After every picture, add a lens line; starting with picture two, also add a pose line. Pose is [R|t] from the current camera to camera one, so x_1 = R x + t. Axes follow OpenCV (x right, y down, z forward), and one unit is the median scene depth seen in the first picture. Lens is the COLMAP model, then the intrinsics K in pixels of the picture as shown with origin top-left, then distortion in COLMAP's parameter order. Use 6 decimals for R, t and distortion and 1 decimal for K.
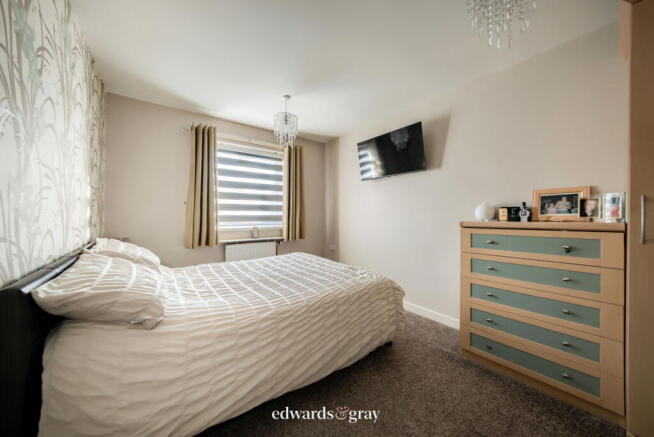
lens RADIAL K [[221.7, 0, 324.6], [0, 221.7, 216.5], [0, 0, 1]] dist [-0.010618, 0.000036]
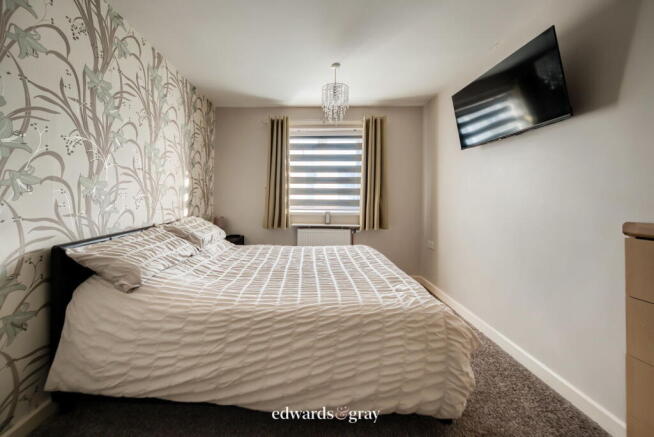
lens RADIAL K [[232.6, 0, 326.4], [0, 232.6, 195.3], [0, 0, 1]] dist [-0.013112, 0.000027]
pose [[0.789369, -0.000459, -0.613918, 0.457913], [-0.009673, 0.999866, -0.013185, -0.017029], [0.613842, 0.016346, 0.789259, 0.332970]]
